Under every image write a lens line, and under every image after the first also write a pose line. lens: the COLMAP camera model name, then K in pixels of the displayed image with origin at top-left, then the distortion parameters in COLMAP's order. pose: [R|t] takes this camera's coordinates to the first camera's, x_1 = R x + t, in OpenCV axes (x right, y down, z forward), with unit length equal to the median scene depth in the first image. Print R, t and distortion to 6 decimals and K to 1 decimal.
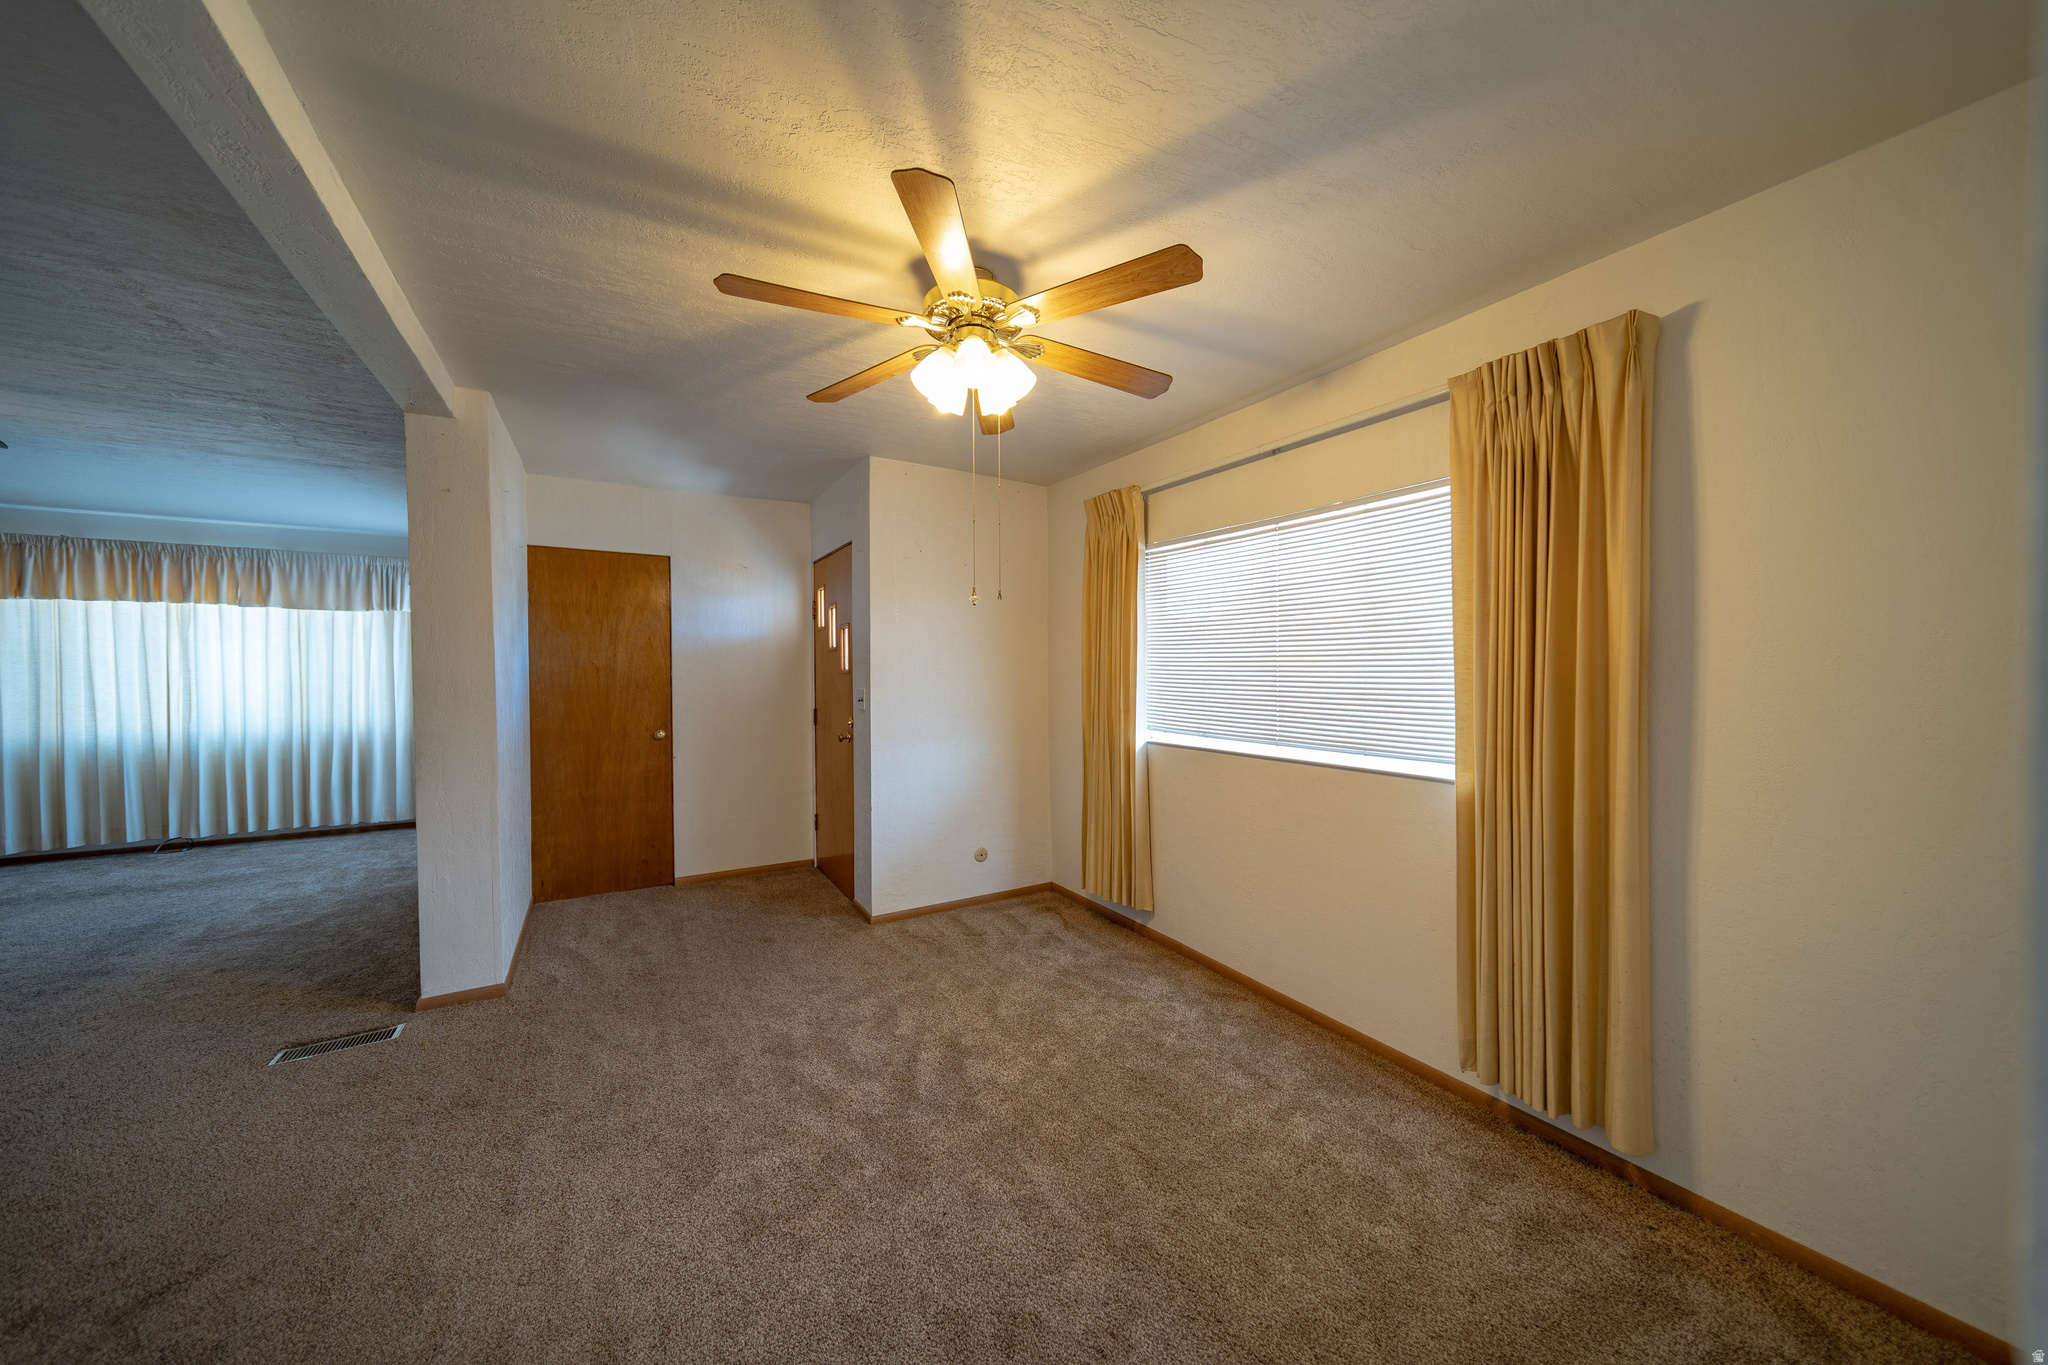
lens RADIAL K [[708.6, 0, 1021.6], [0, 708.6, 679.0], [0, 0, 1]] dist [0.006011, 0.000077]
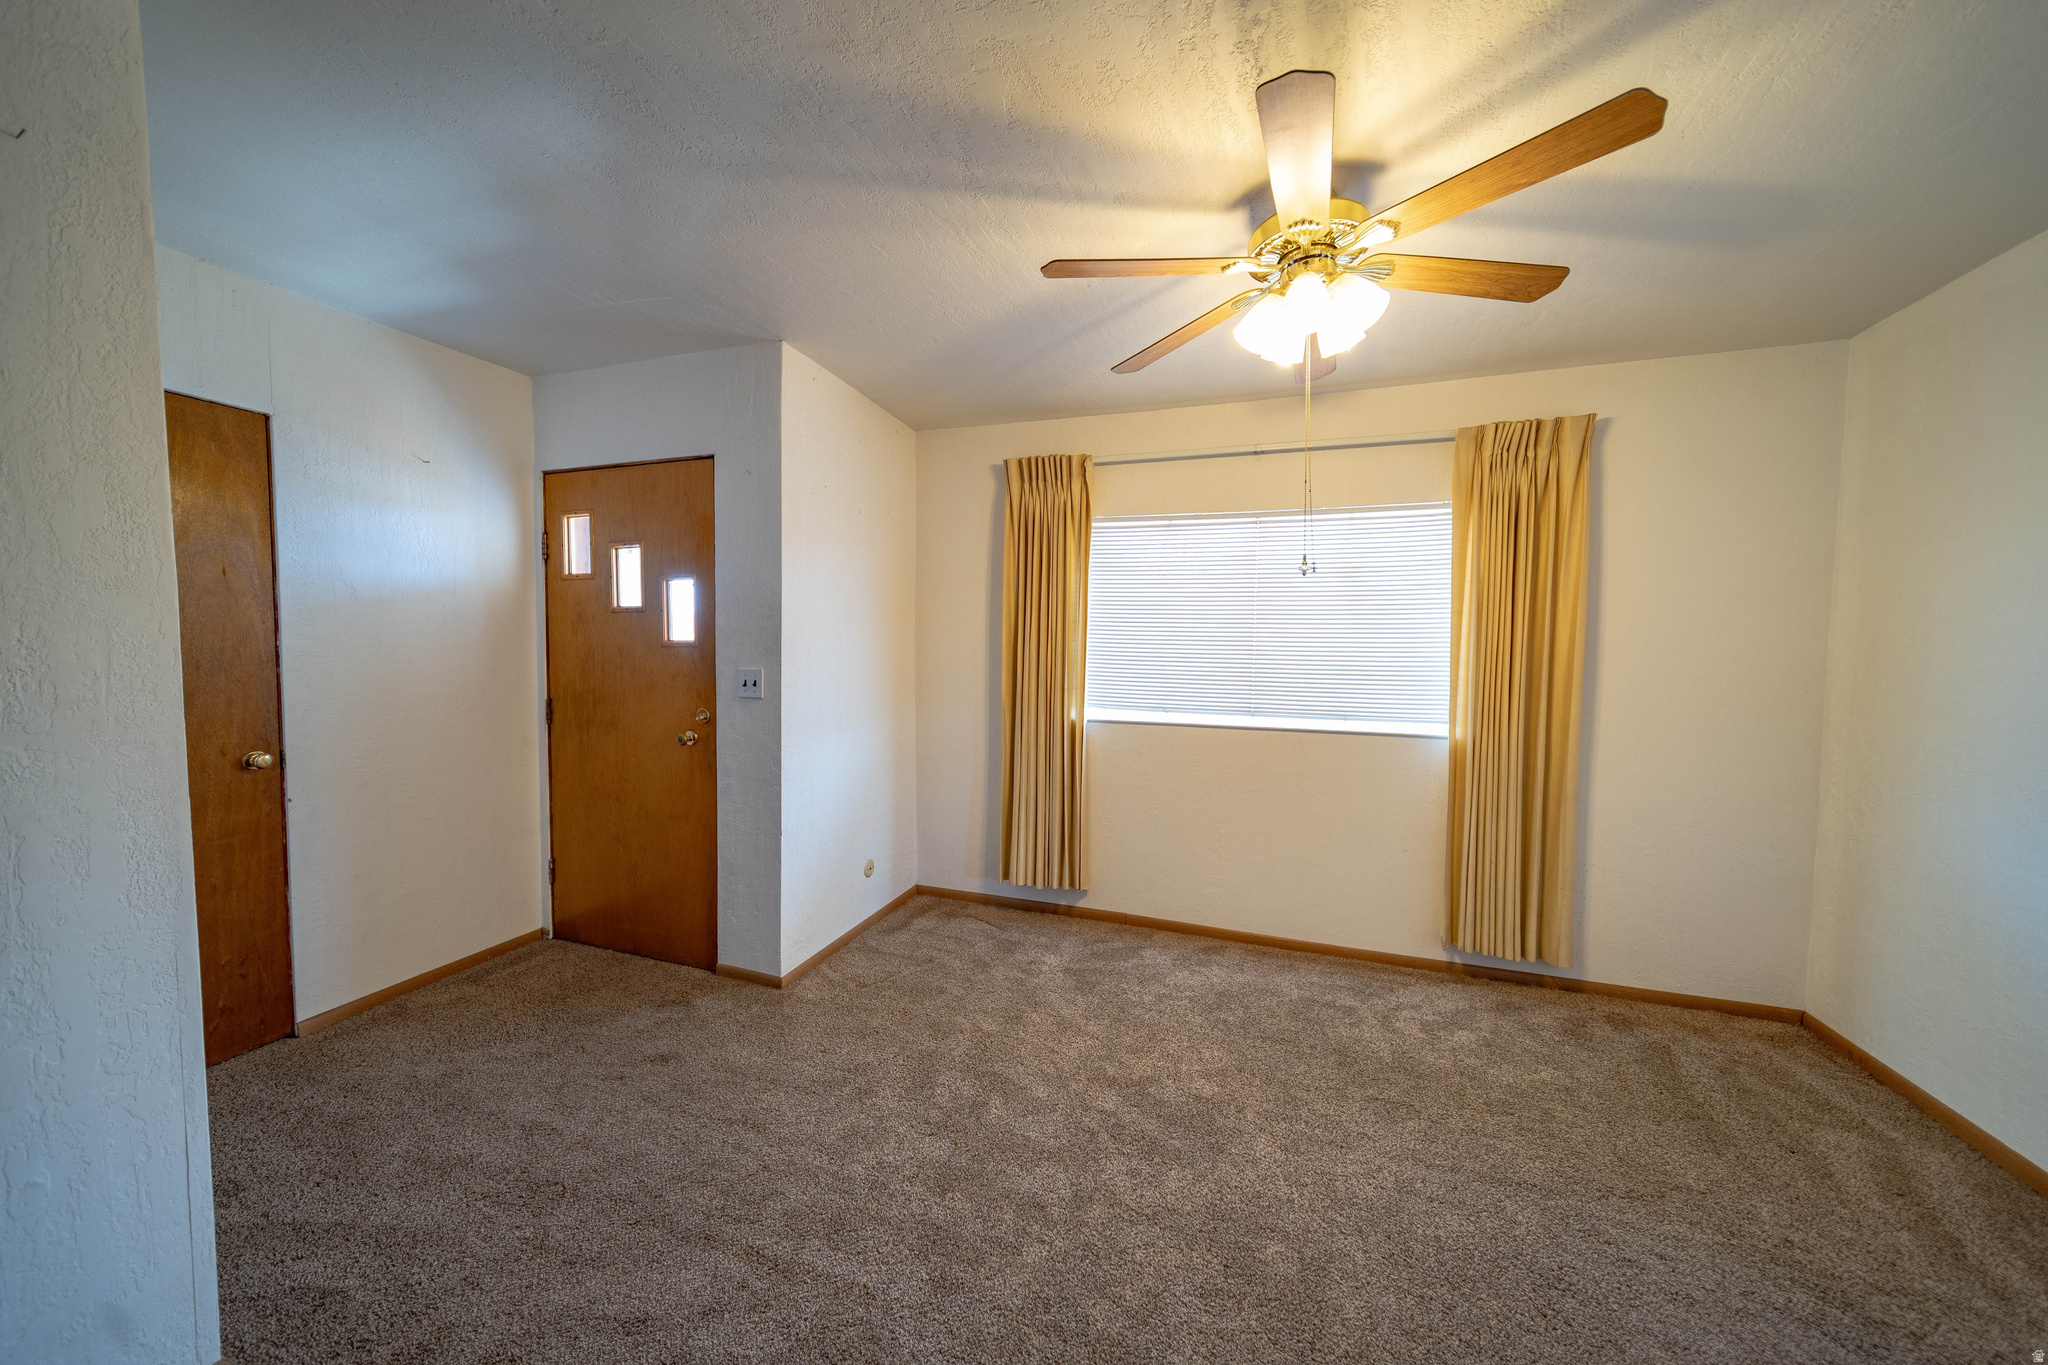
lens RADIAL K [[708.6, 0, 1018.3], [0, 708.6, 677.1], [0, 0, 1]] dist [0.006011, 0.000077]
pose [[0.767308, -0.017274, 0.641046, -0.560070], [-0.003999, 0.999489, 0.031720, -0.001605], [-0.641266, -0.026903, 0.766846, 0.327596]]
